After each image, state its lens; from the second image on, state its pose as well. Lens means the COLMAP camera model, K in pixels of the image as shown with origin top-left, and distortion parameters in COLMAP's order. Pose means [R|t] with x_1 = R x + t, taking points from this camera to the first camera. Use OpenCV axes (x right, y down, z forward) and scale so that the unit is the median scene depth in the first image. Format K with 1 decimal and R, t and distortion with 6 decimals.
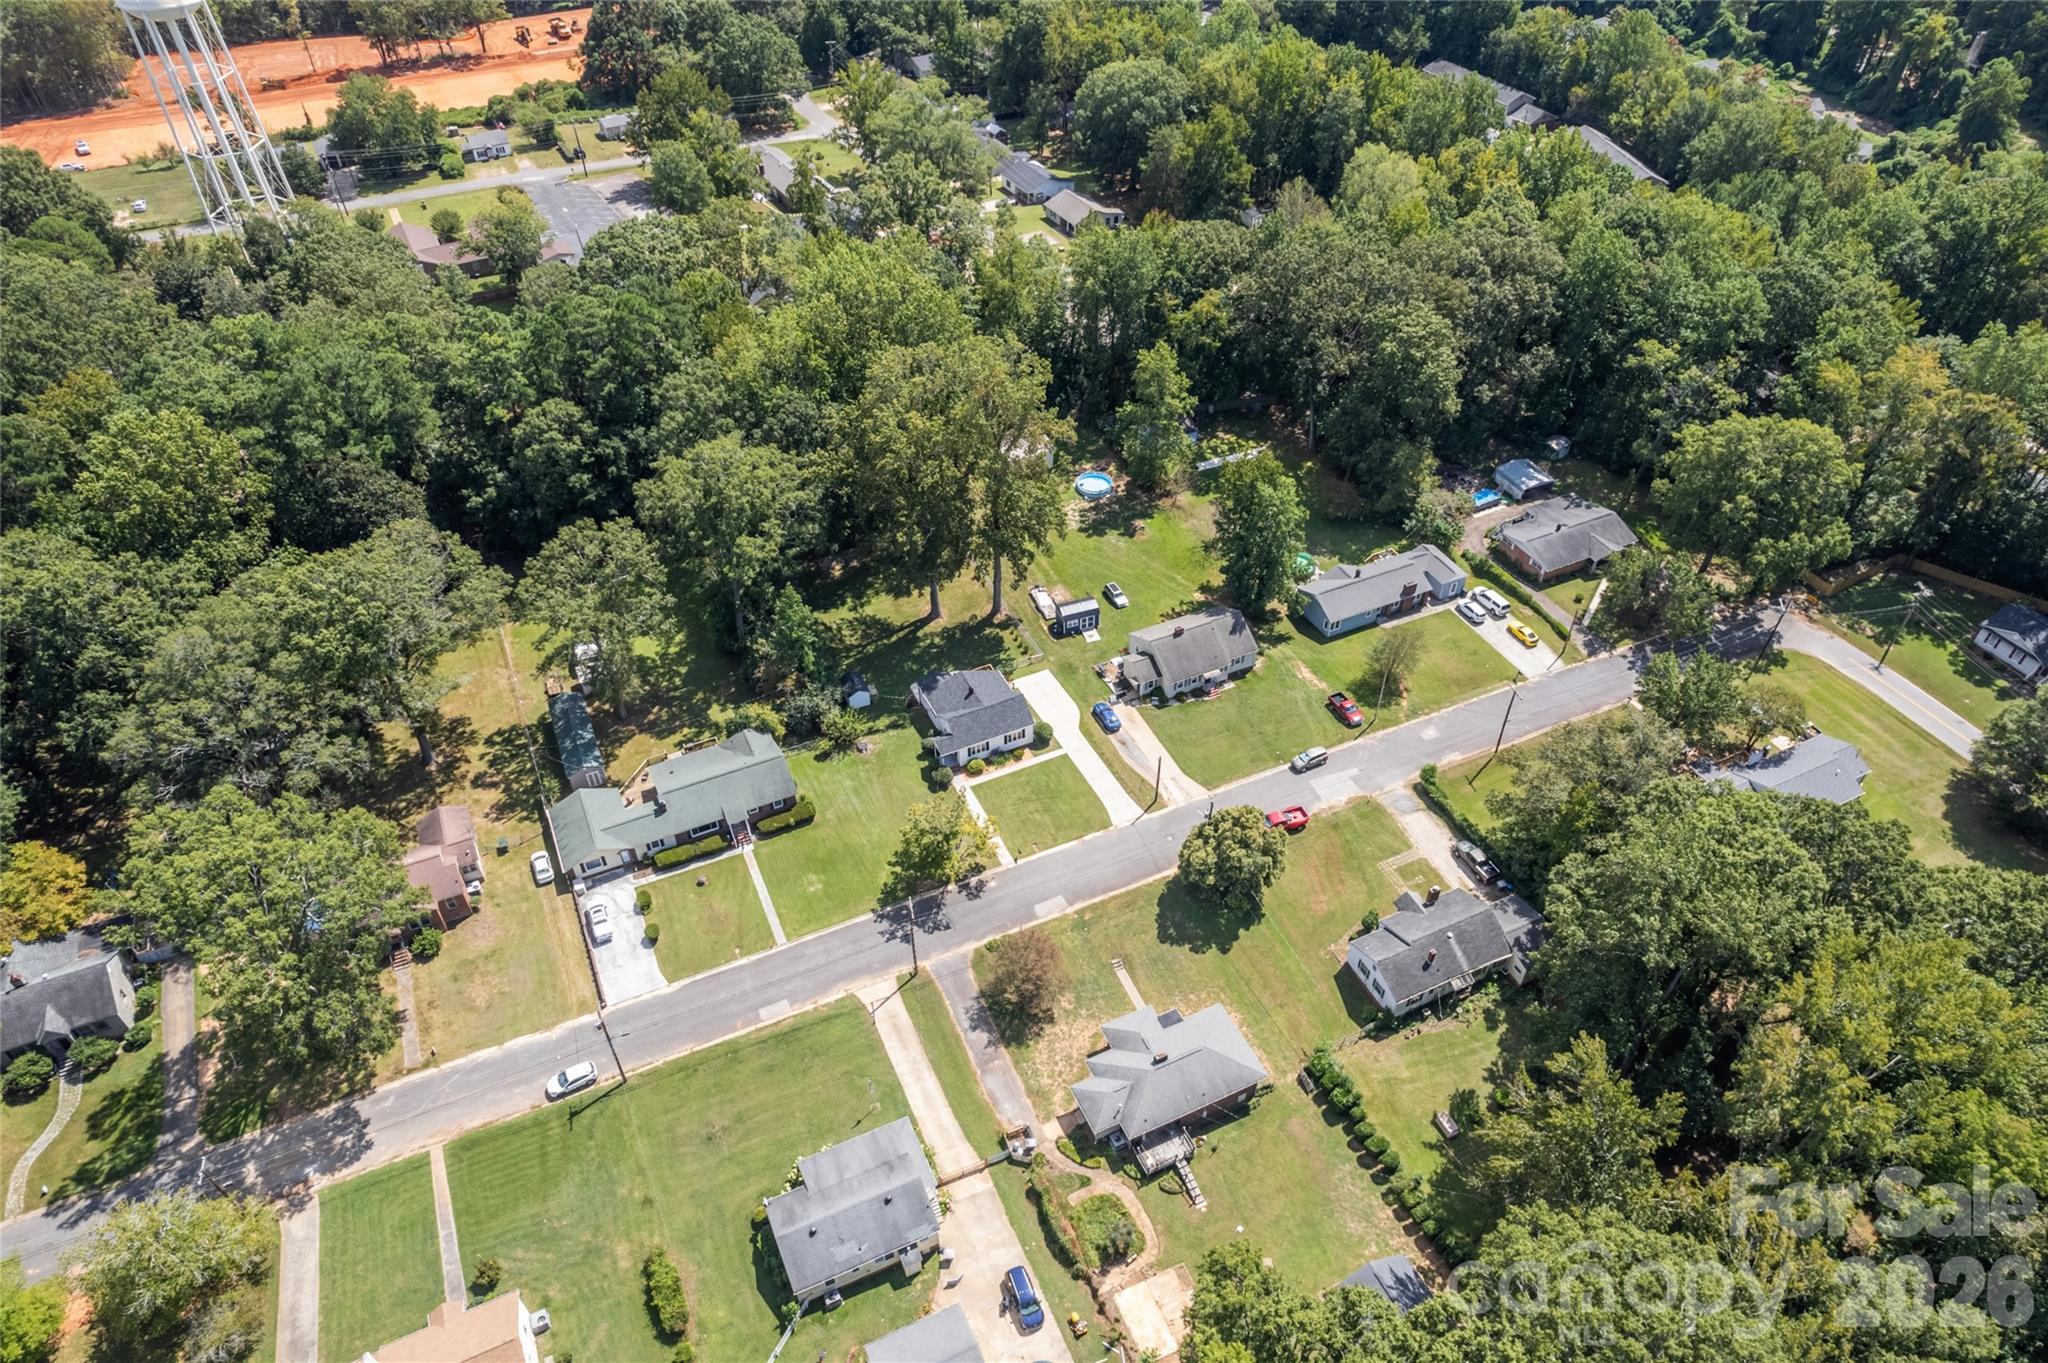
lens RADIAL K [[1306.1, 0, 1046.3], [0, 1306.1, 687.3], [0, 0, 1]] dist [-0.066746, 0.062341]
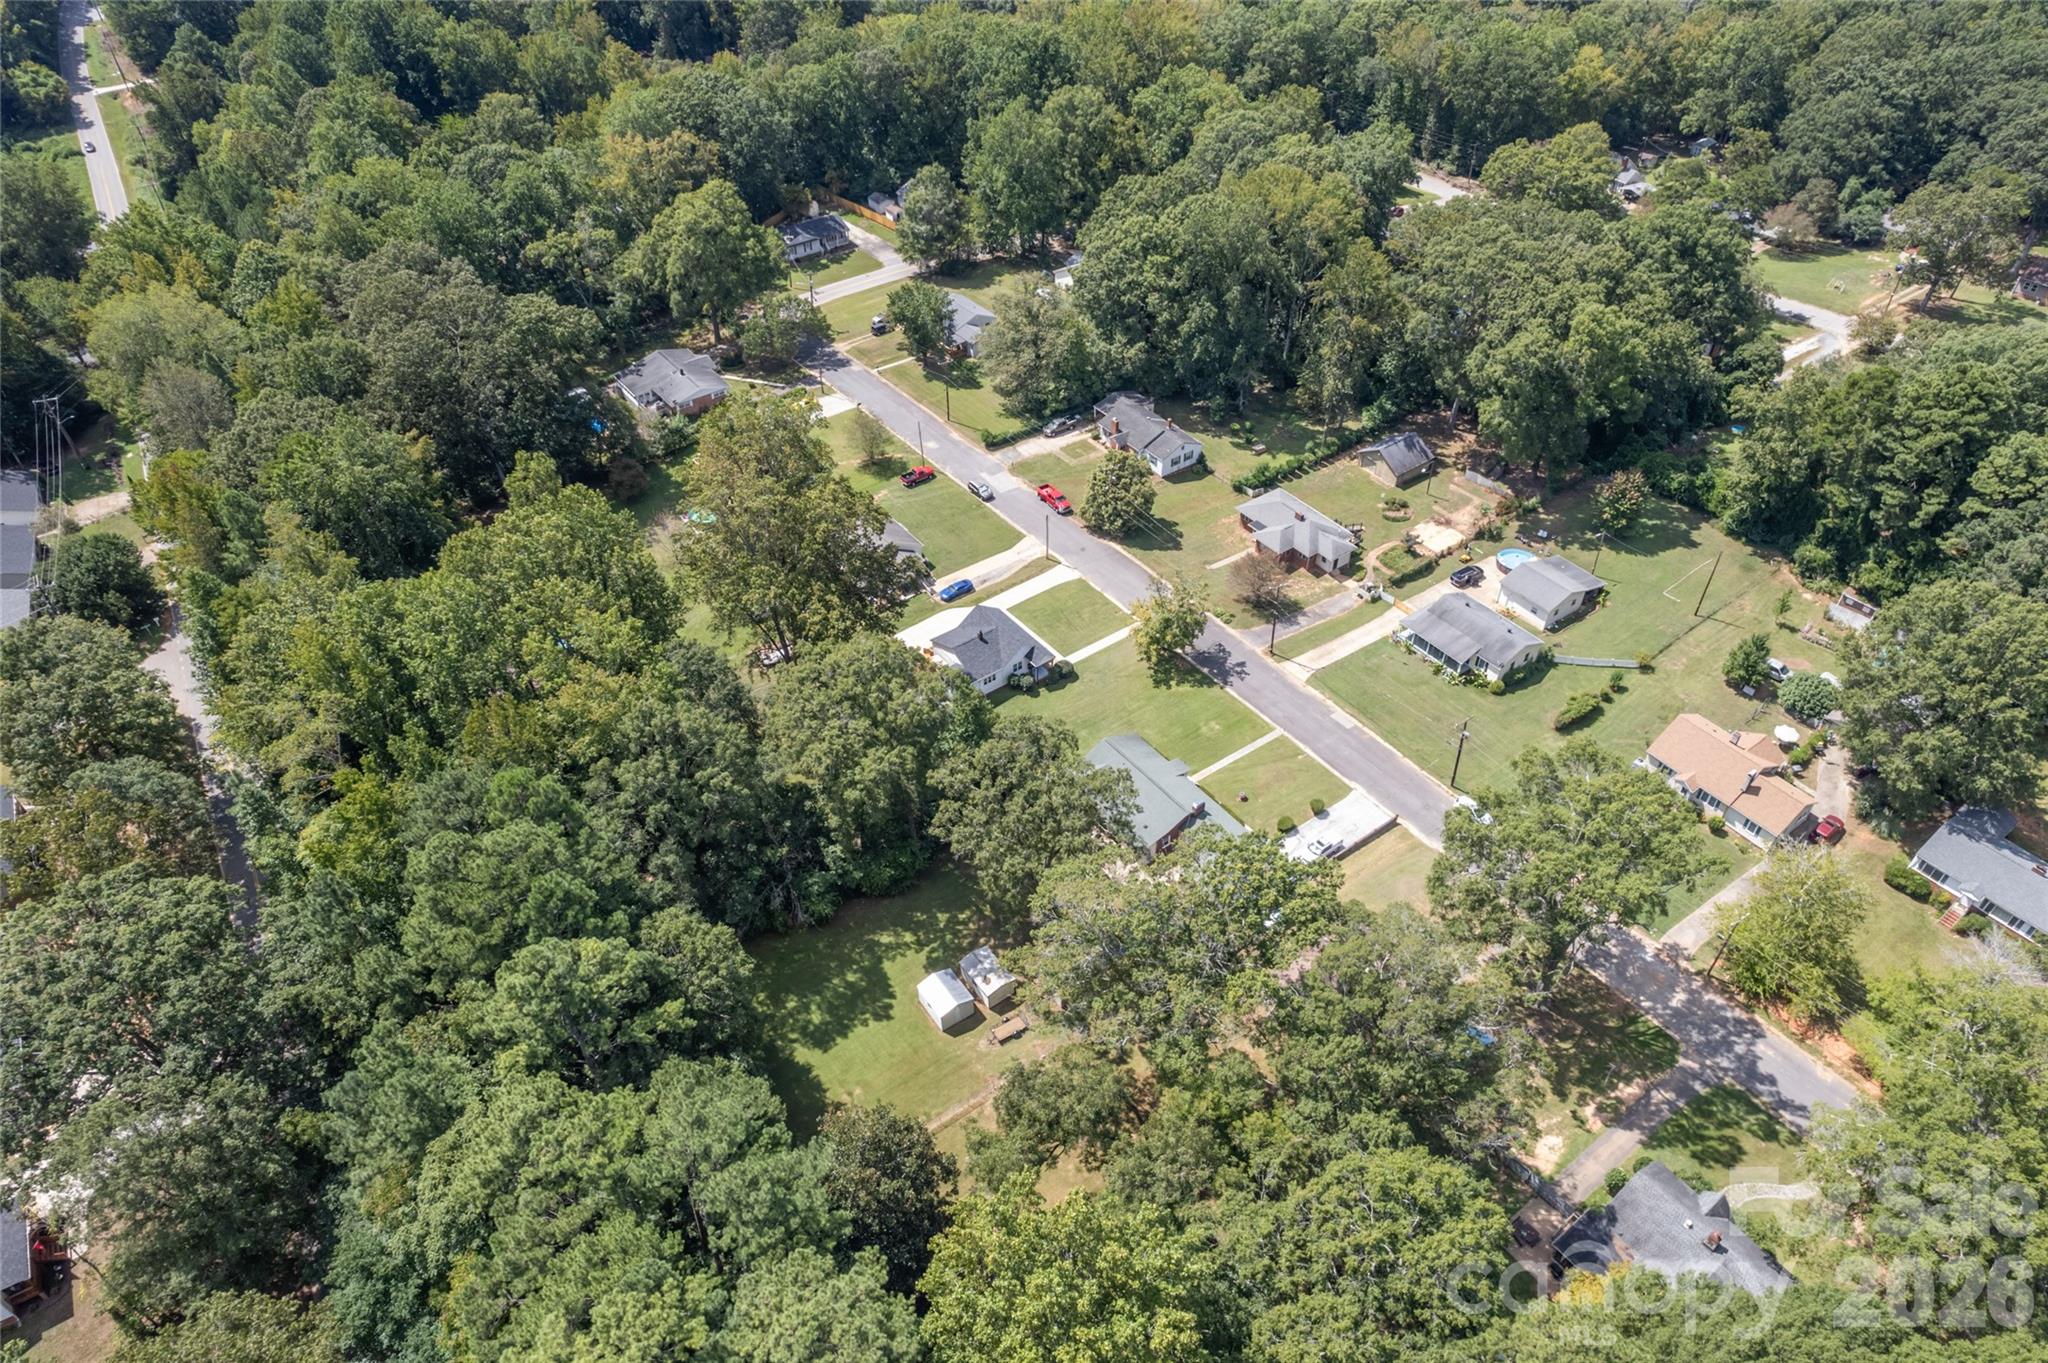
lens RADIAL K [[1306.1, 0, 1046.3], [0, 1306.1, 687.3], [0, 0, 1]] dist [-0.066746, 0.062341]
pose [[-0.192689, -0.653026, 0.732412, -0.895185], [0.668434, 0.459084, 0.585182, -0.576192], [-0.718378, 0.602327, 0.348045, 0.663442]]
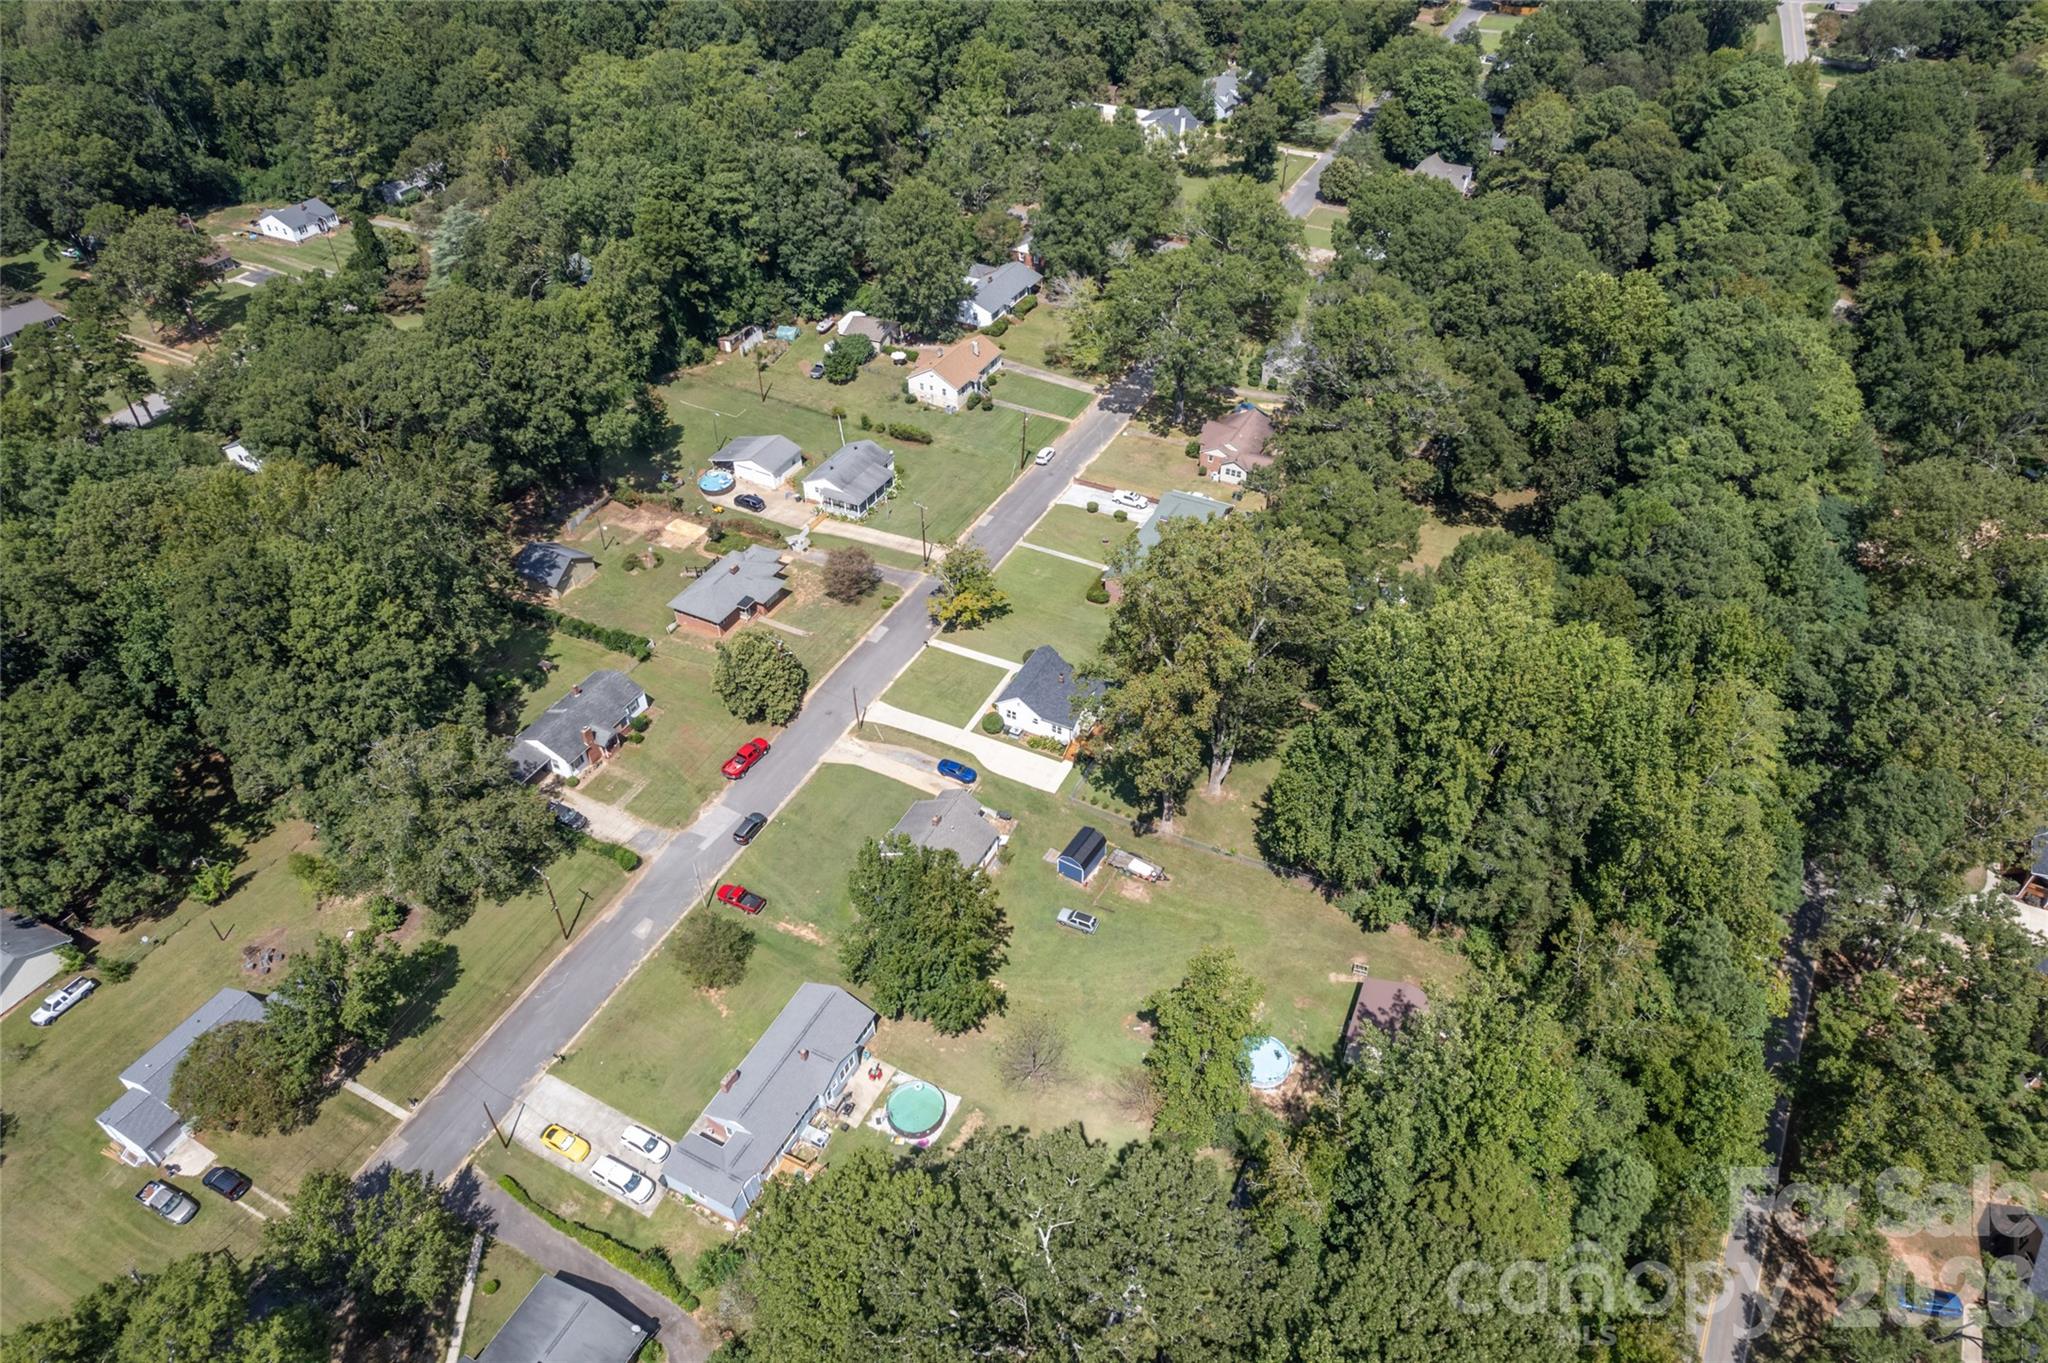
lens RADIAL K [[1306.1, 0, 1046.3], [0, 1306.1, 687.3], [0, 0, 1]] dist [-0.066746, 0.062341]
pose [[-0.790332, 0.399084, -0.464874, 0.456149], [-0.411258, 0.216858, 0.885347, -0.953256], [0.454139, 0.890901, -0.007263, 1.065946]]
